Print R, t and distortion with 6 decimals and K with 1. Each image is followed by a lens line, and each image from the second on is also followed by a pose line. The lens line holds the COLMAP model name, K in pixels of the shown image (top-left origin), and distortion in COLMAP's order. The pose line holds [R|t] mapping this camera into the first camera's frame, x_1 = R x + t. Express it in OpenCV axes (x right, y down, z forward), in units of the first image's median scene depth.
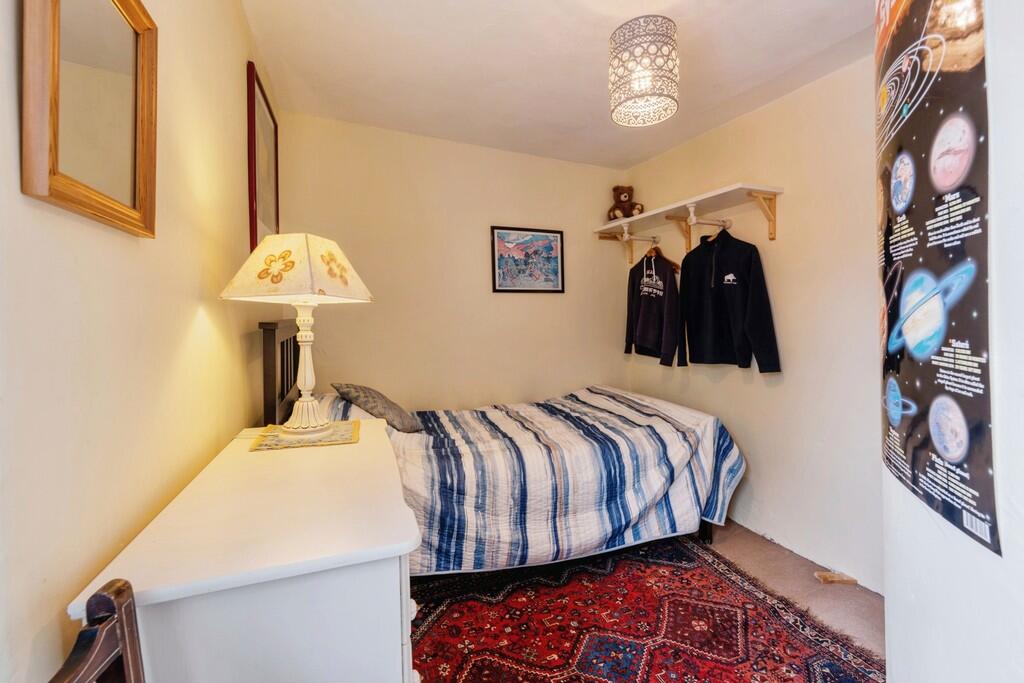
lens RADIAL K [[432.4, 0, 511.8], [0, 432.4, 322.6], [0, 0, 1]] dist [-0.001571, -0.000093]
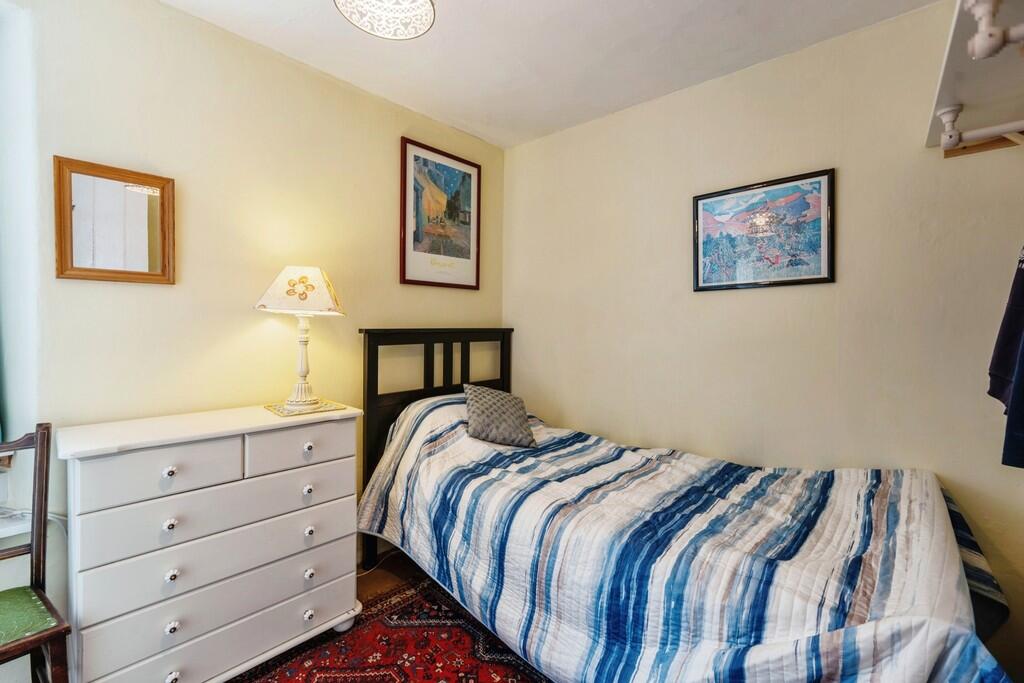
lens RADIAL K [[442.8, 0, 512.0], [0, 442.8, 341.5], [0, 0, 1]] dist [0.000224, -0.000056]
pose [[0.428243, 0.029513, -0.903182, 0.688286], [-0.017022, 0.999553, 0.024591, -0.002202], [0.903503, 0.004843, 0.428553, 0.608722]]
